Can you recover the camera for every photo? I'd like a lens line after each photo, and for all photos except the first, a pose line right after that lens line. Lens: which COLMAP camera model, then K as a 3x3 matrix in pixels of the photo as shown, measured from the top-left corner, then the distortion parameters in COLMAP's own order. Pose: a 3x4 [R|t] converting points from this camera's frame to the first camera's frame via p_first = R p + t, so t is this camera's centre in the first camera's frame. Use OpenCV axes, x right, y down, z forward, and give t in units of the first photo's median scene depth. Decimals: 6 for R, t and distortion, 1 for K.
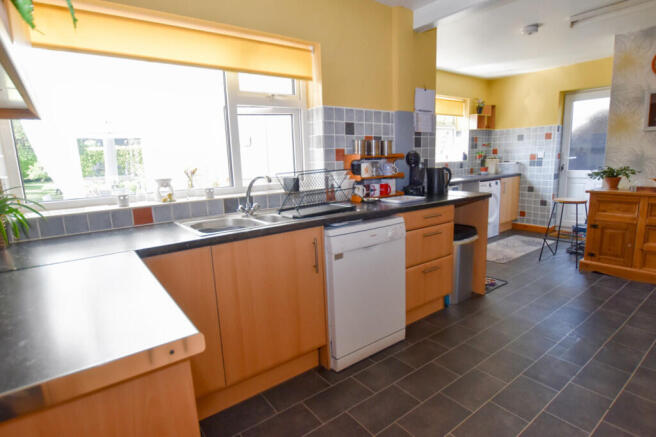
lens RADIAL K [[346.8, 0, 329.4], [0, 346.8, 217.2], [0, 0, 1]] dist [-0.007456, -0.001416]
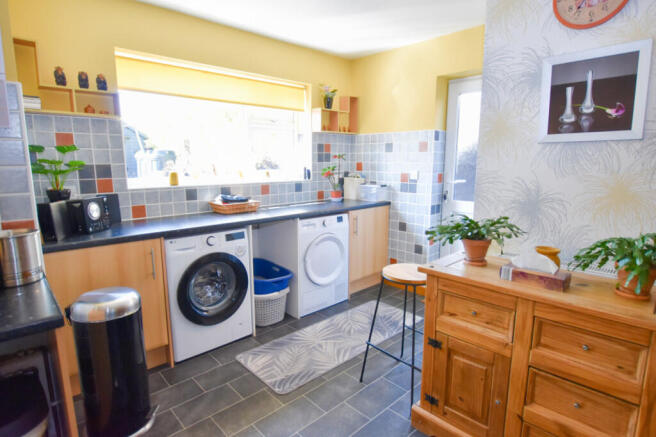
lens RADIAL K [[348.5, 0, 326.6], [0, 348.5, 219.2], [0, 0, 1]] dist [-0.011921, -0.000067]
pose [[0.995094, 0.018301, 0.097223, 0.391504], [-0.017948, 0.999829, -0.004503, -0.093574], [-0.097288, 0.002736, 0.995252, 0.374017]]
